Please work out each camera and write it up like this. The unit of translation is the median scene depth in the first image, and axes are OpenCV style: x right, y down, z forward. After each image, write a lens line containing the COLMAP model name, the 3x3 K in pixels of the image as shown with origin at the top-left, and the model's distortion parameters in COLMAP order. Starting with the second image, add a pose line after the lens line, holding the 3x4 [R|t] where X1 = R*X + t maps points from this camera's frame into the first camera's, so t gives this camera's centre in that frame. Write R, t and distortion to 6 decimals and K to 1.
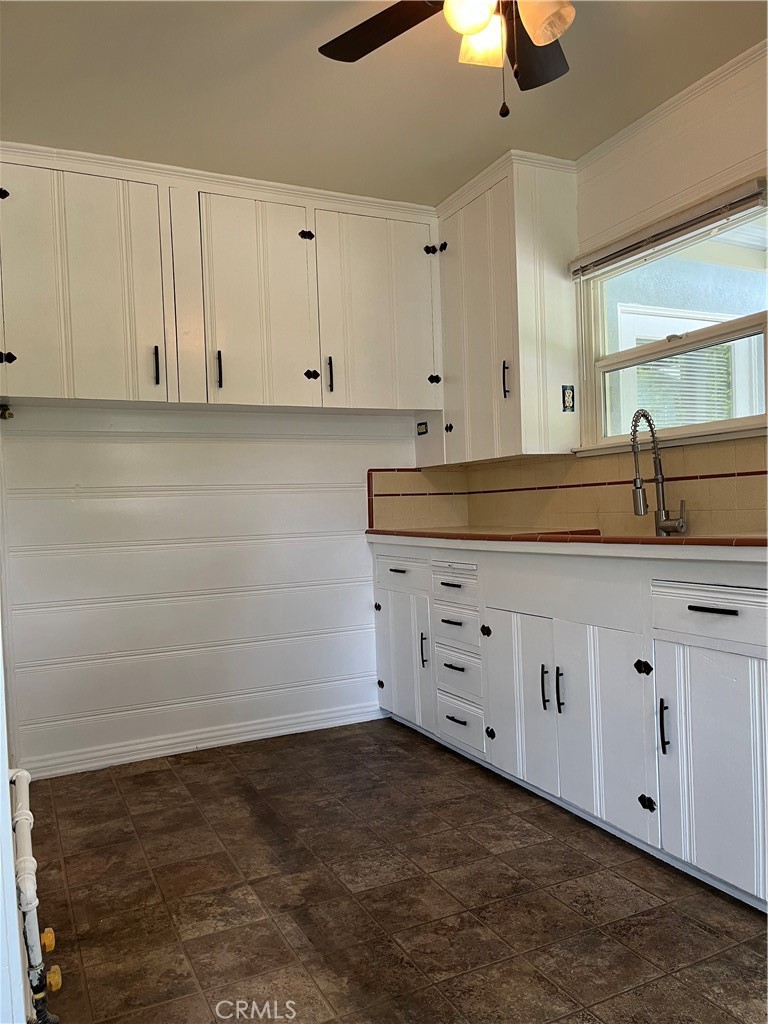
lens RADIAL K [[777.0, 0, 384.0], [0, 777.0, 512.0], [0, 0, 1]] dist [0.090729, -0.118148]
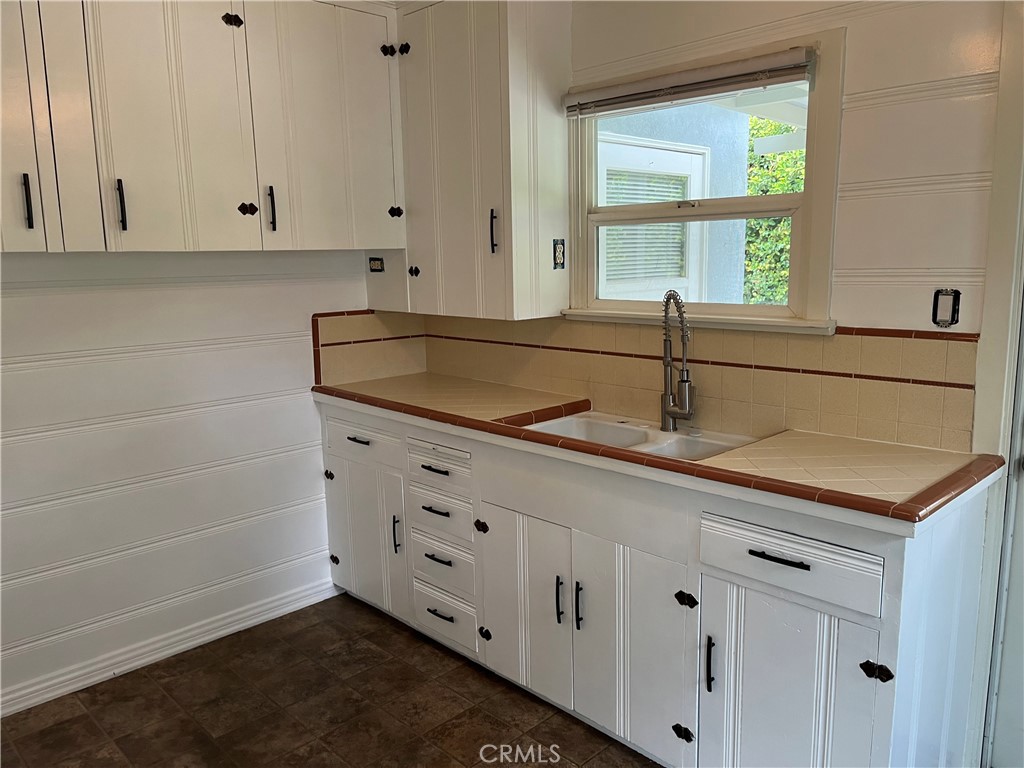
lens RADIAL K [[777.0, 0, 512.0], [0, 777.0, 384.0], [0, 0, 1]] dist [0.090729, -0.118148]
pose [[0.947498, -0.037479, 0.317558, -0.103960], [-0.011686, 0.988385, 0.151520, -0.132270], [-0.319549, -0.147276, 0.936055, 0.159528]]
